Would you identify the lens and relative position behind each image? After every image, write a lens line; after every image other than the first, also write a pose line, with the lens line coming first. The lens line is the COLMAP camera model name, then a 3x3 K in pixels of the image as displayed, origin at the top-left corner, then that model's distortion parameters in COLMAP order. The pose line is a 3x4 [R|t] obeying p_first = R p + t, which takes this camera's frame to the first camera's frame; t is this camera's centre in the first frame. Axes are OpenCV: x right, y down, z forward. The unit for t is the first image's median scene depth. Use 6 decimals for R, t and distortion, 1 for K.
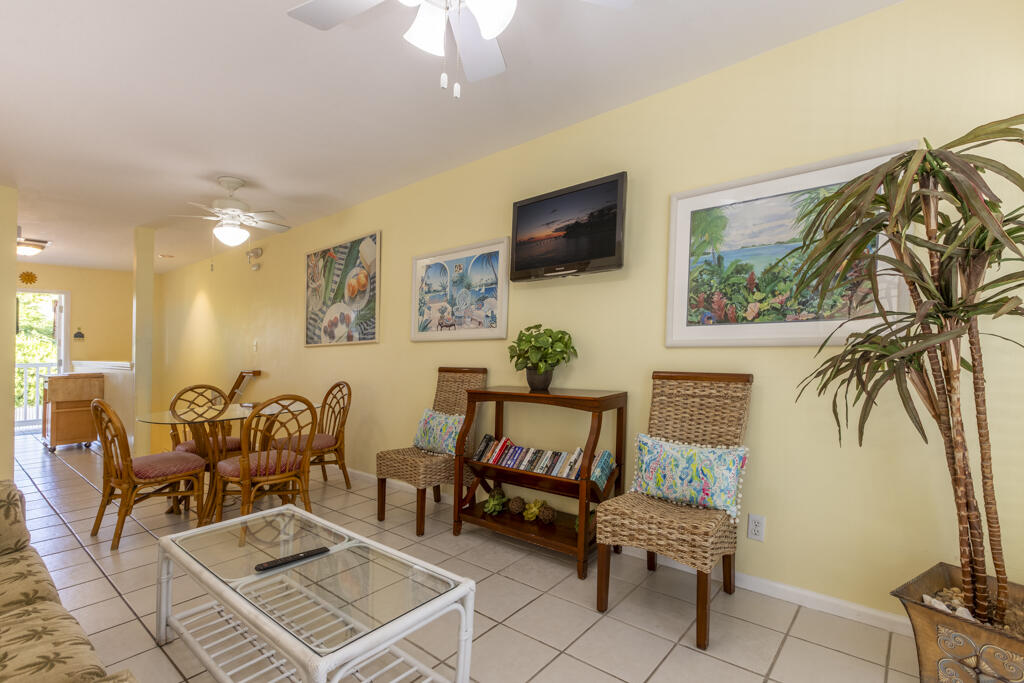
lens RADIAL K [[478.5, 0, 509.0], [0, 478.5, 336.7], [0, 0, 1]] dist [0.004418, 0.000037]
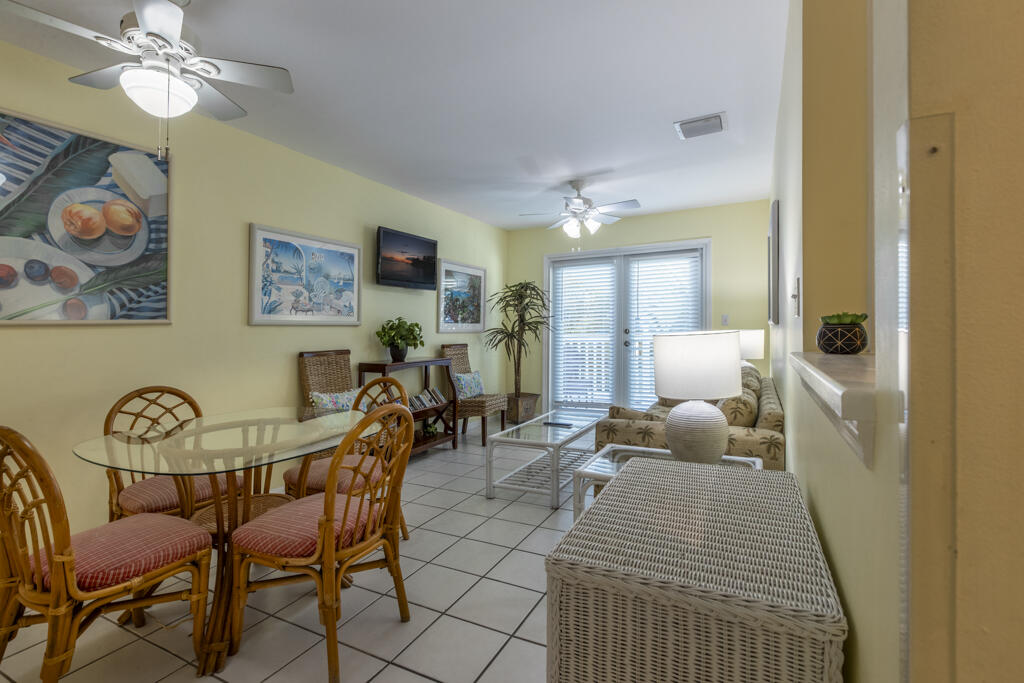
lens RADIAL K [[478.5, 0, 512.4], [0, 478.5, 339.1], [0, 0, 1]] dist [0.004418, 0.000037]
pose [[-0.220634, -0.005488, 0.975341, -1.171703], [-0.018368, 0.999830, 0.001471, 0.027033], [-0.975184, -0.017590, -0.220697, 0.774053]]
